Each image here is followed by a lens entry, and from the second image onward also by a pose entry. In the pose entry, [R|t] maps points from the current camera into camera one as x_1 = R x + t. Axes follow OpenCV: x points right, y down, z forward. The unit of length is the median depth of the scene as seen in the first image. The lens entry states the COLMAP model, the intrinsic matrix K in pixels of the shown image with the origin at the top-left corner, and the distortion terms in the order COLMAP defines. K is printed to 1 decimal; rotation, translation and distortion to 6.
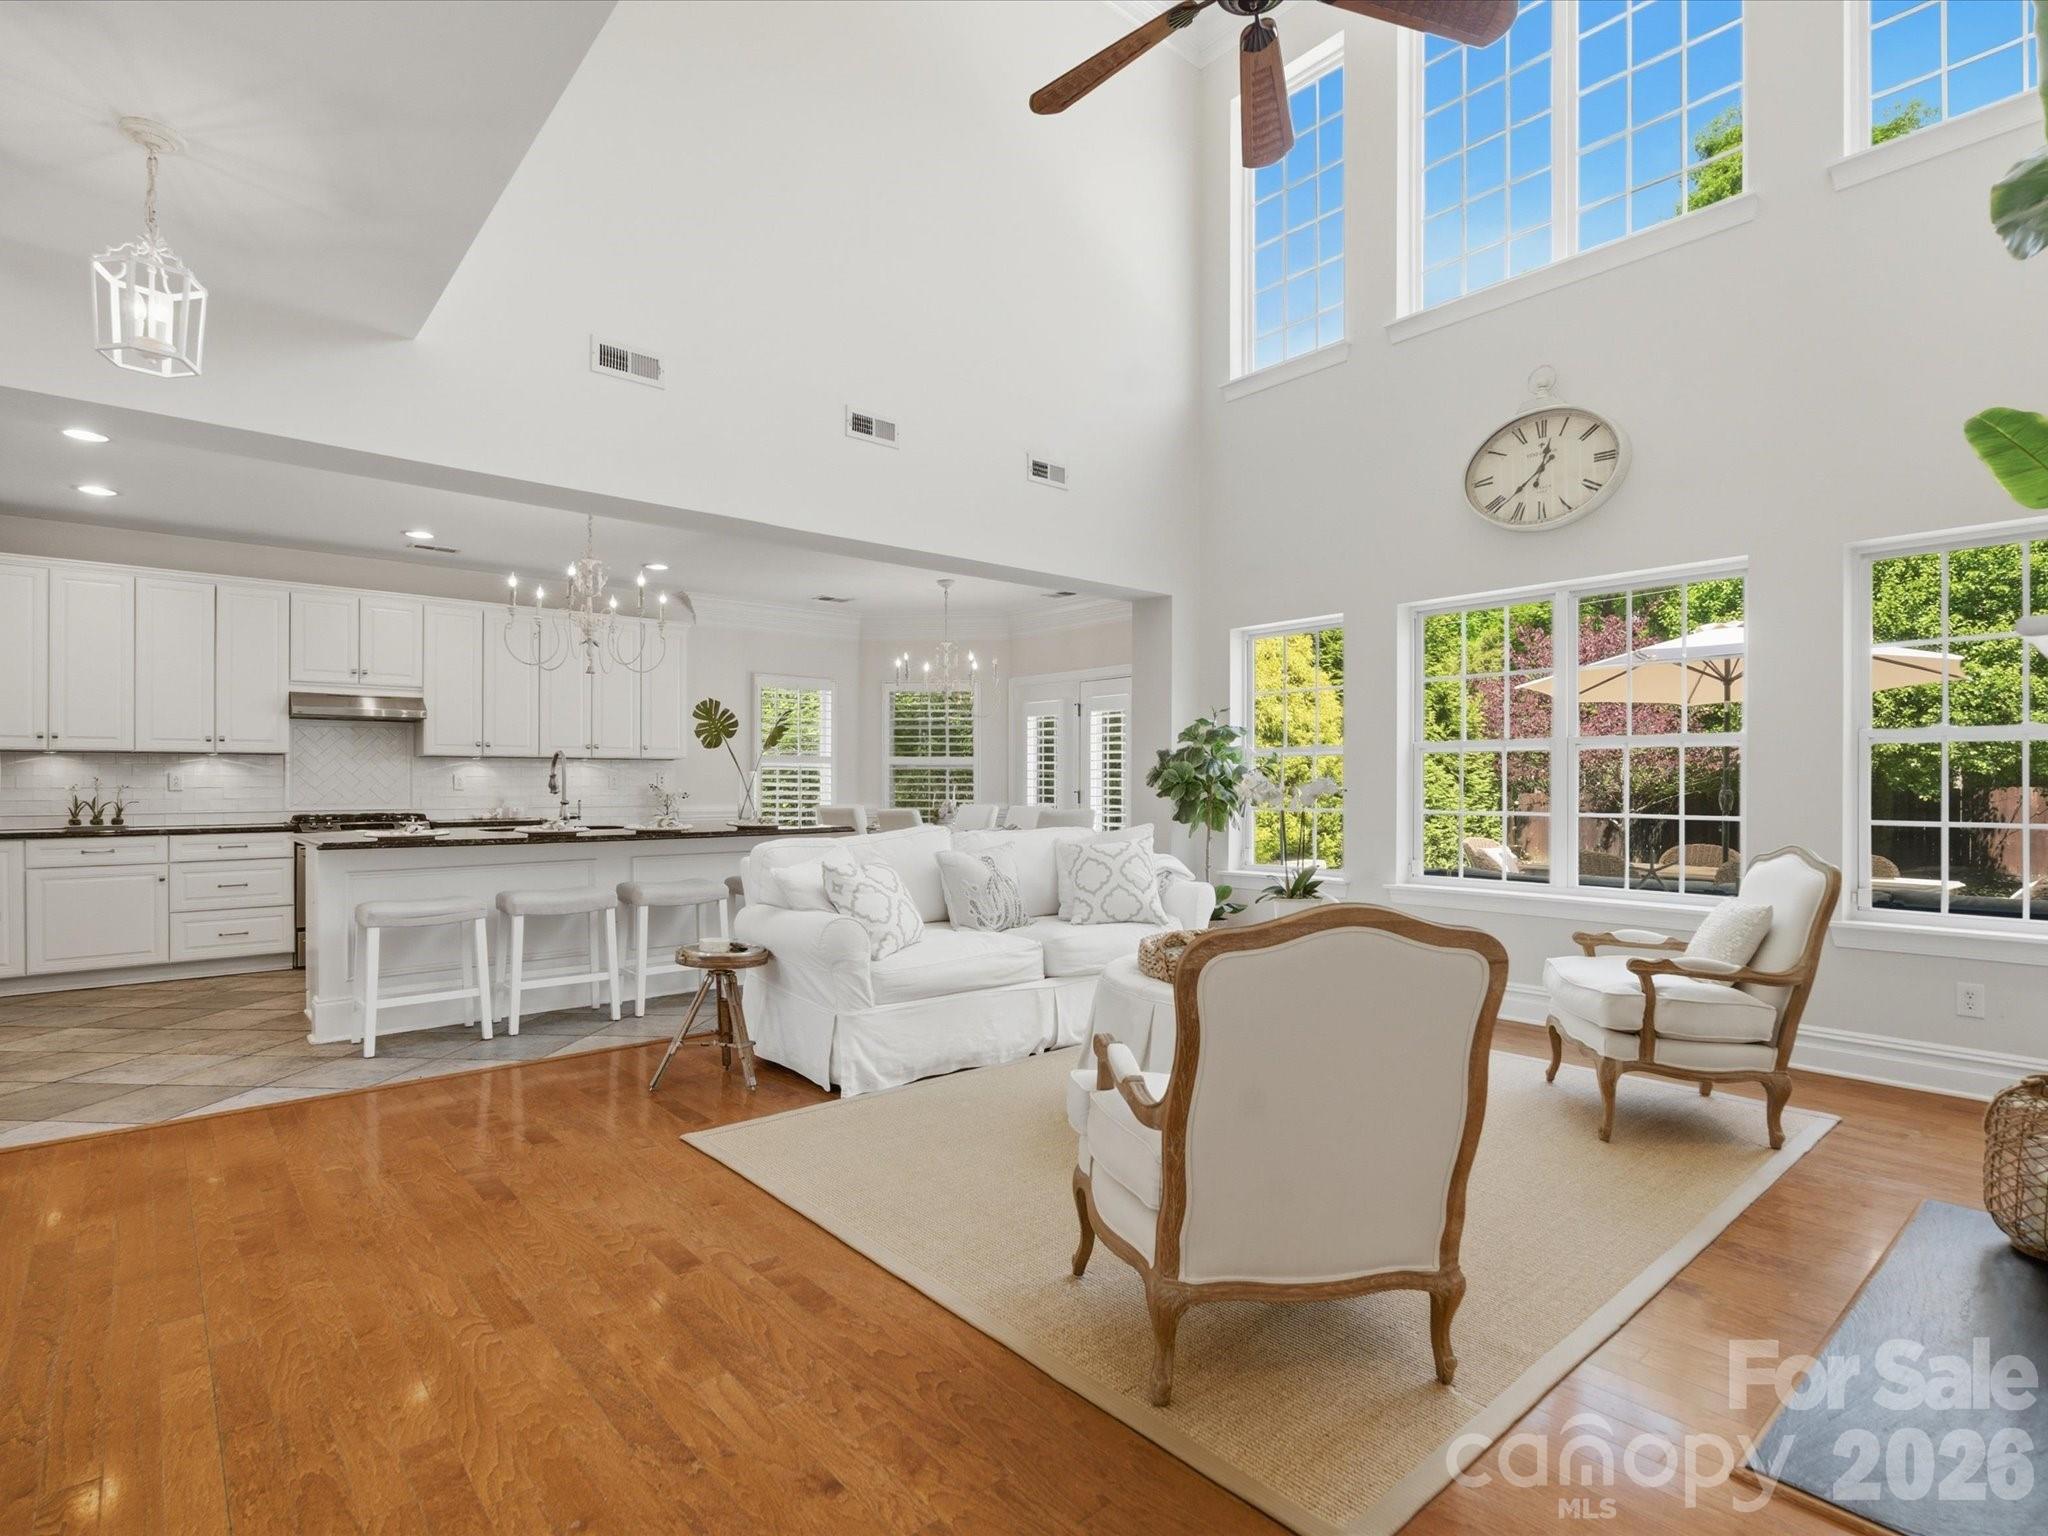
lens RADIAL K [[1015.3, 0, 1026.8], [0, 1015.3, 780.0], [0, 0, 1]] dist [-0.012194, 0.003903]
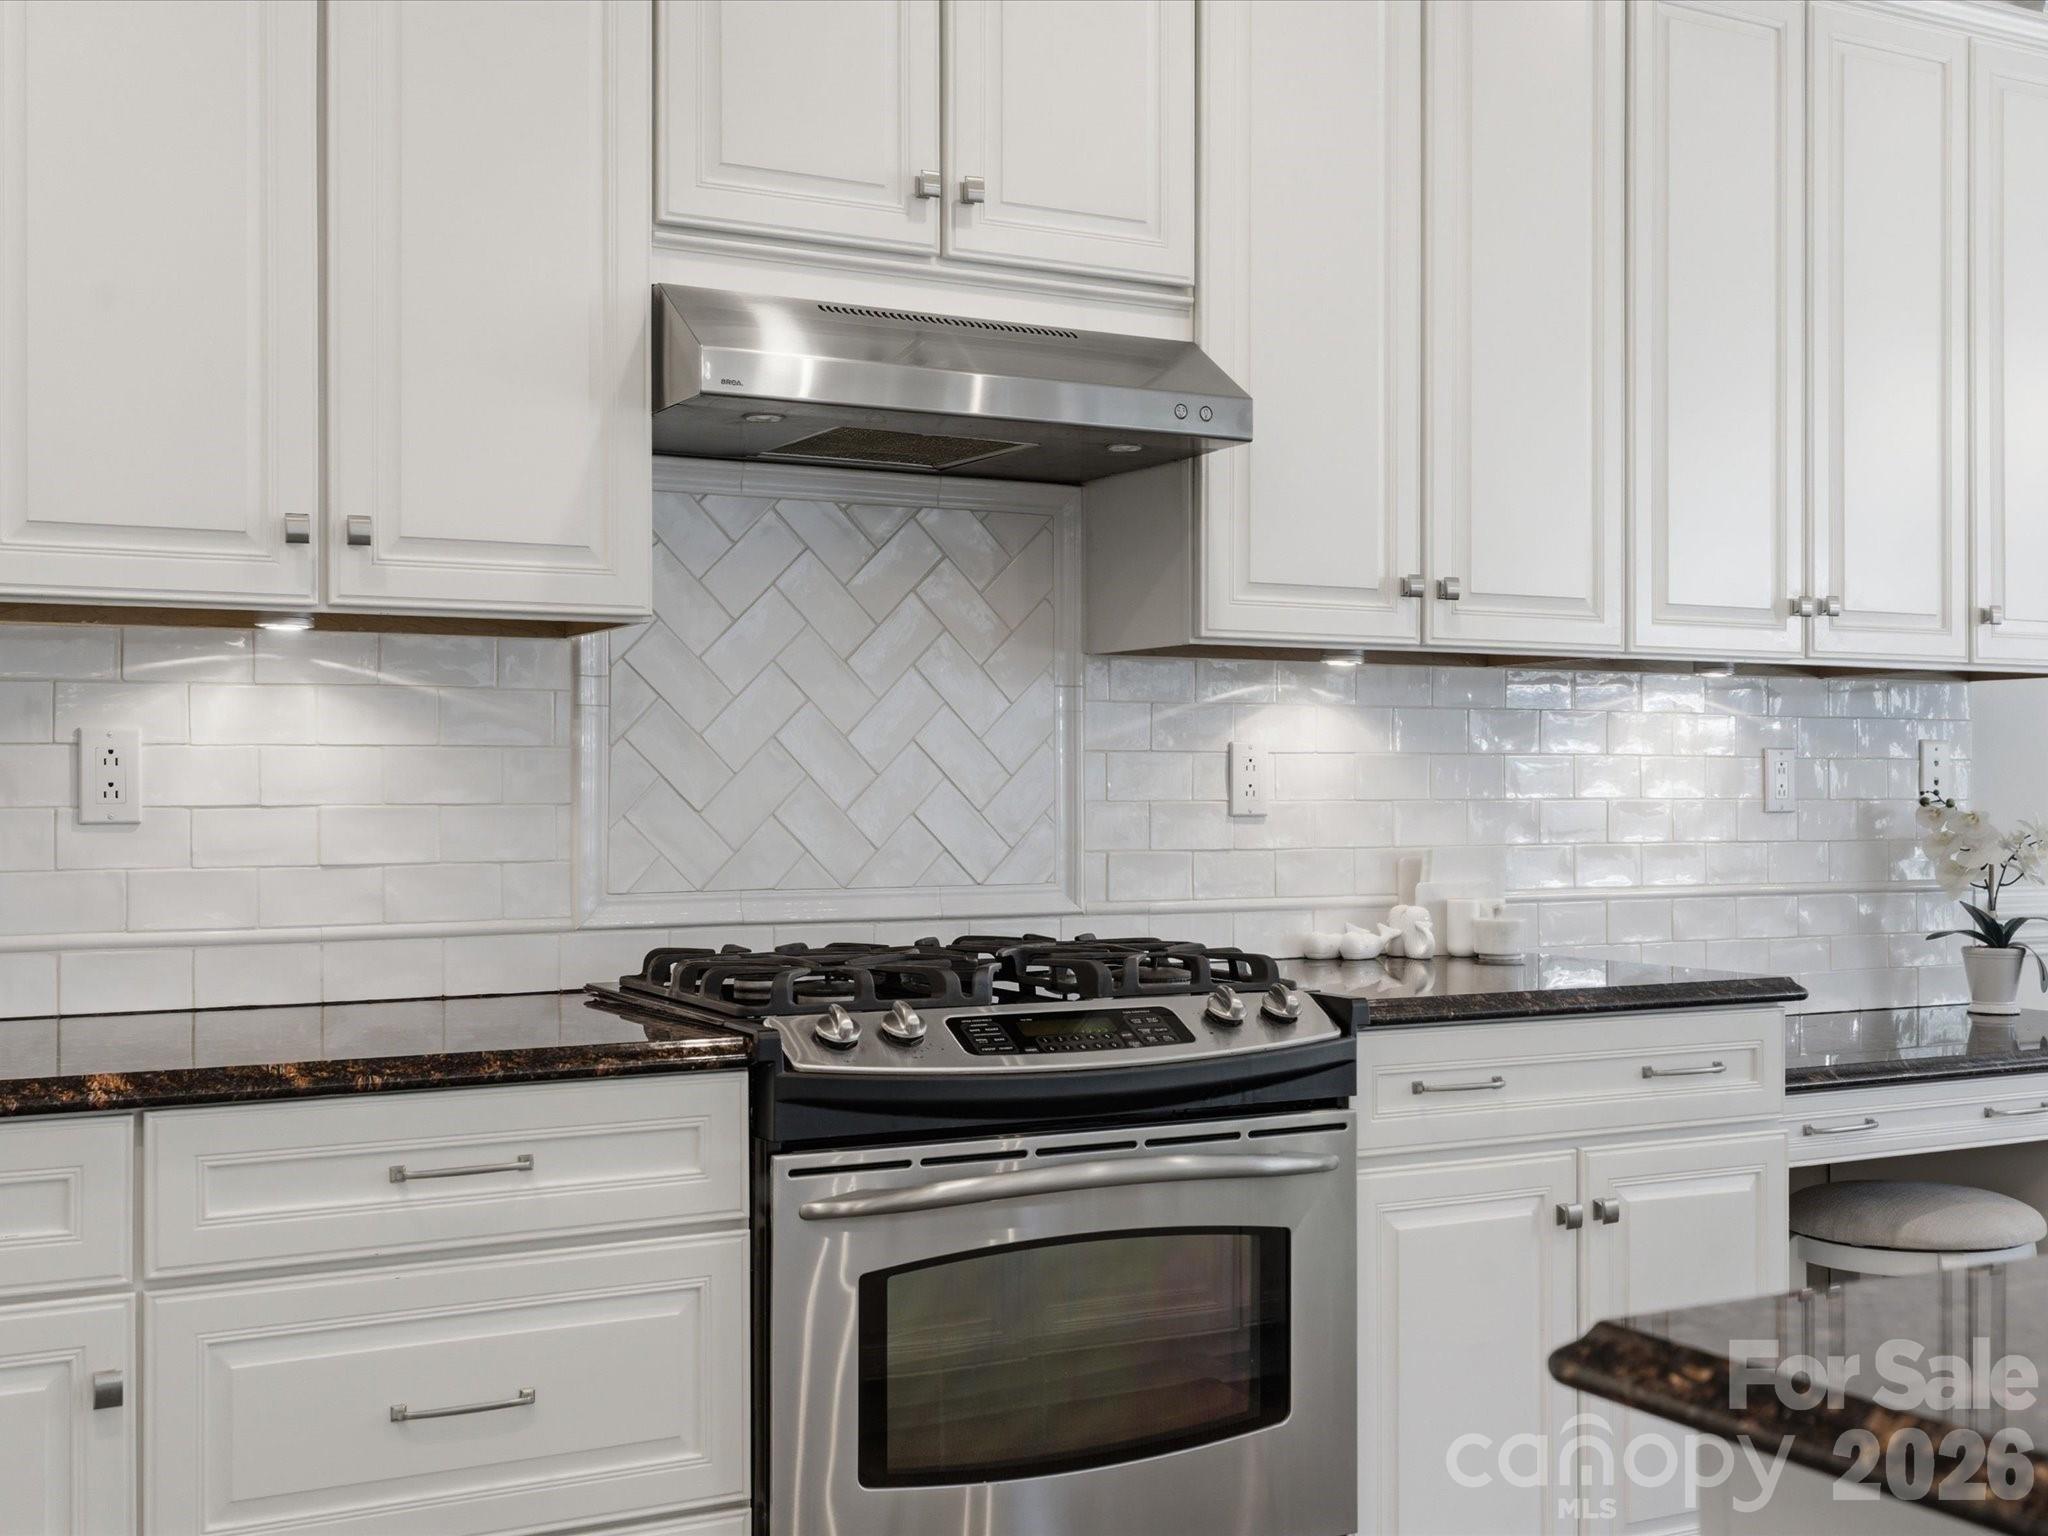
lens RADIAL K [[2260.2, 0, 1030.2], [0, 2260.2, 767.7], [0, 0, 1]] dist [0.004717, 0.000000]
pose [[0.975777, -0.000337, -0.218768, -0.583070], [-0.000739, 0.999988, -0.004839, 0.002214], [0.218767, 0.004884, 0.975765, 0.625860]]
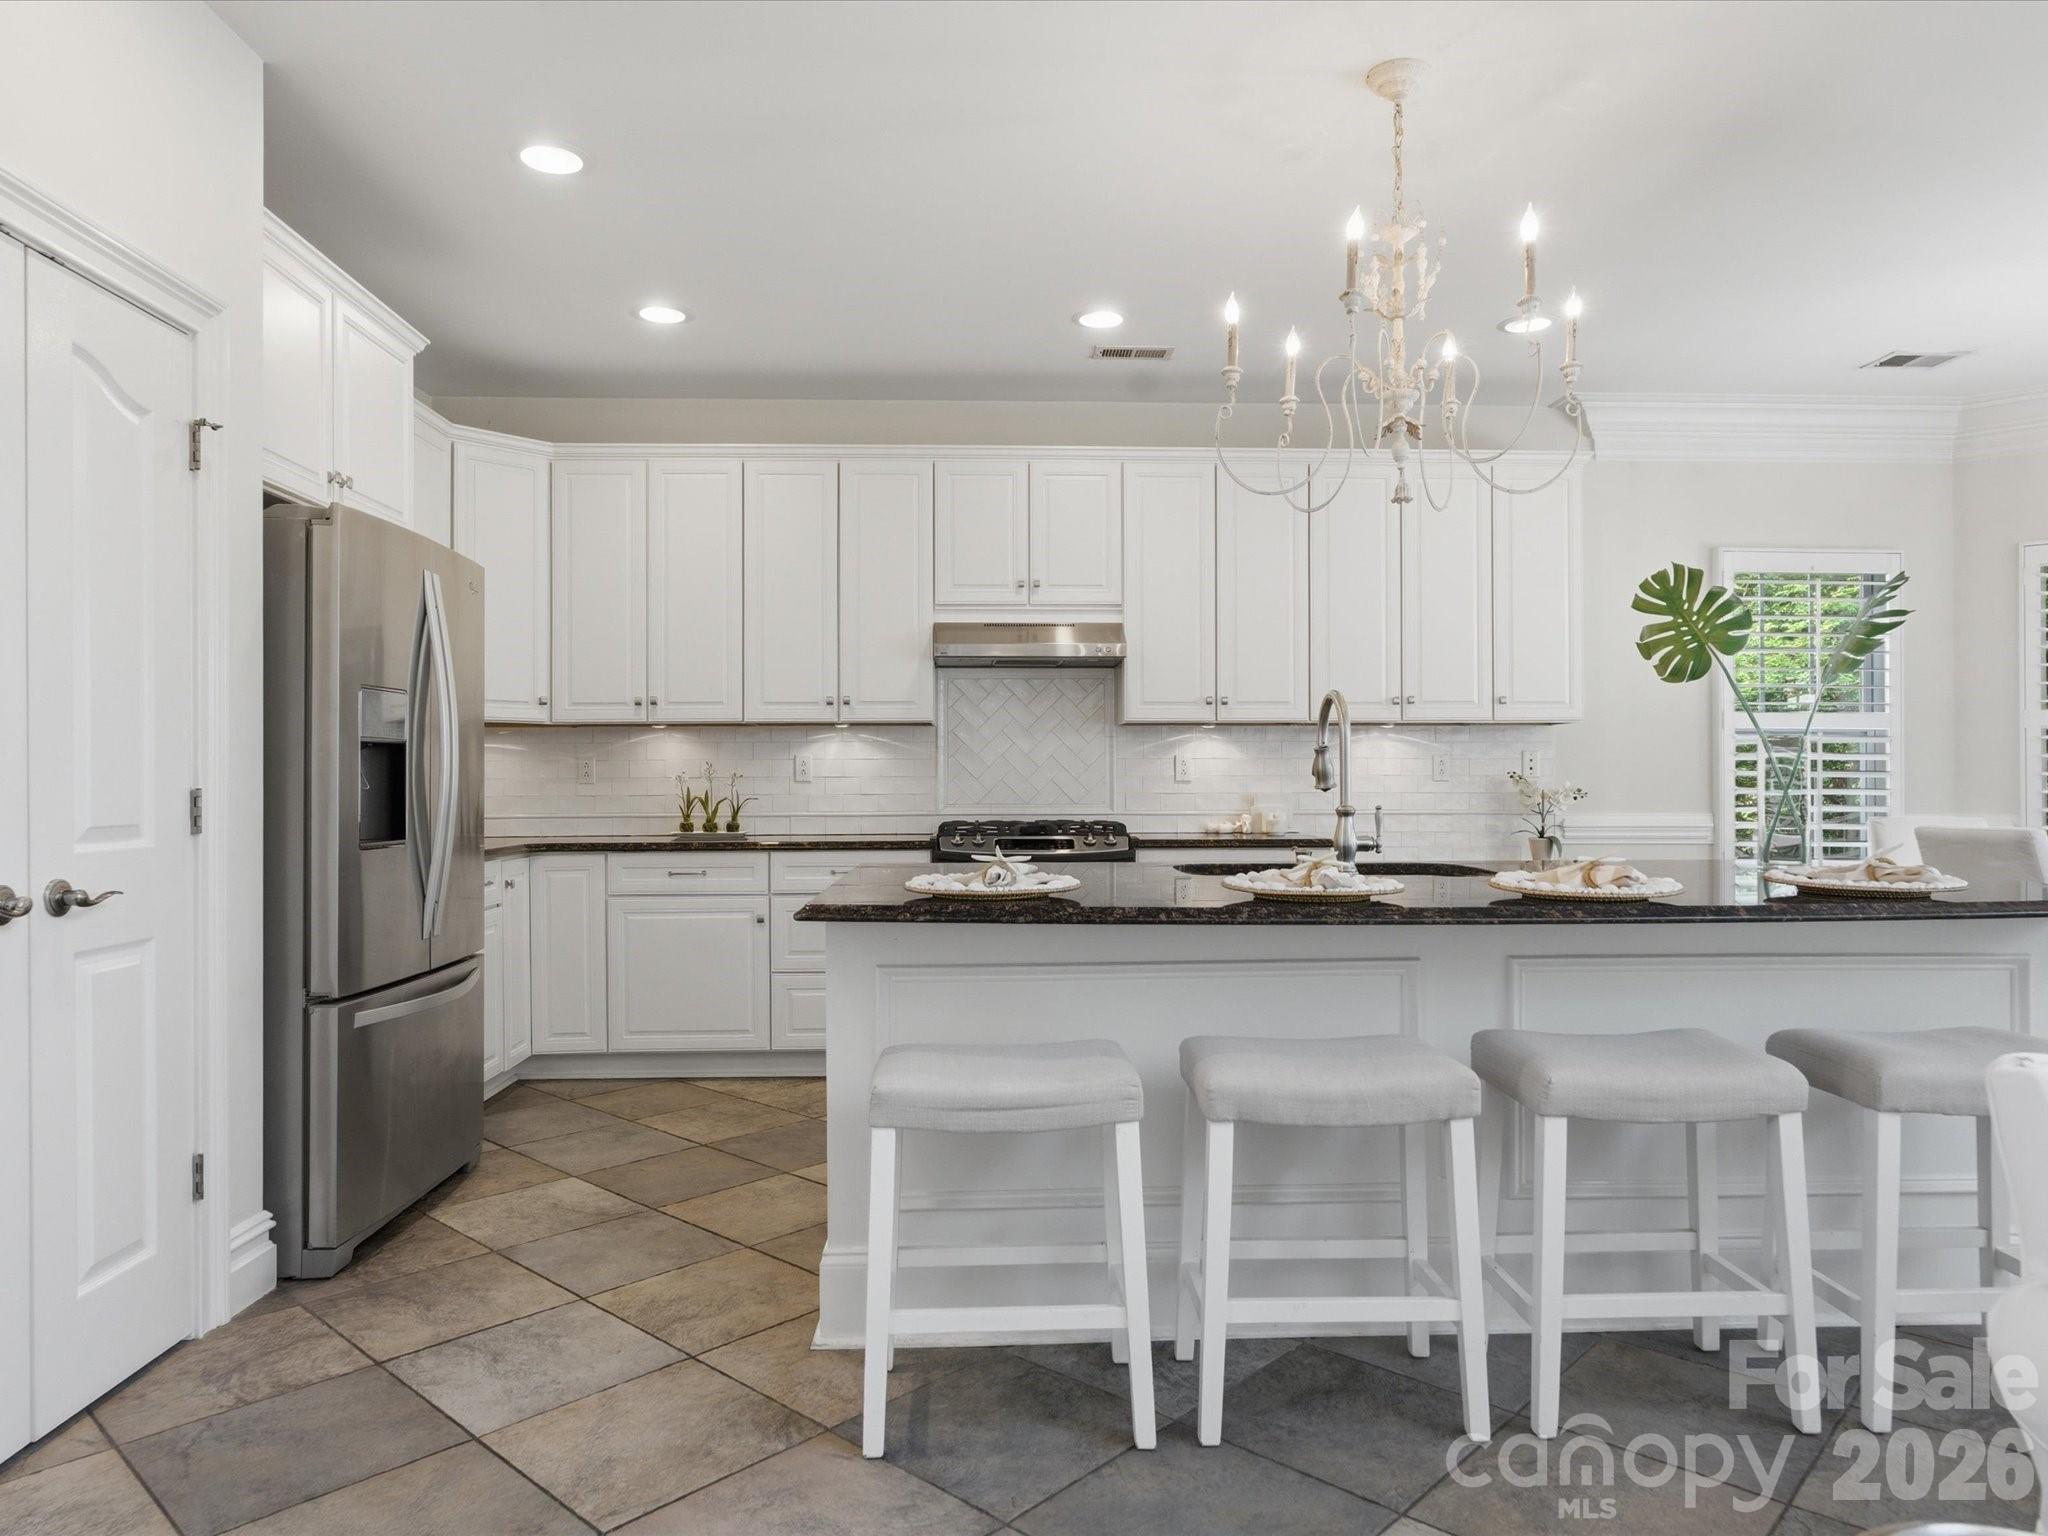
lens RADIAL K [[1306.7, 0, 1034.8], [0, 1306.7, 766.4], [0, 0, 1]] dist [-0.007877, -0.002697]
pose [[0.779427, -0.004740, -0.626475, -0.183391], [0.002966, 0.999988, -0.003876, 0.004111], [0.626486, 0.001163, 0.779432, 0.420485]]
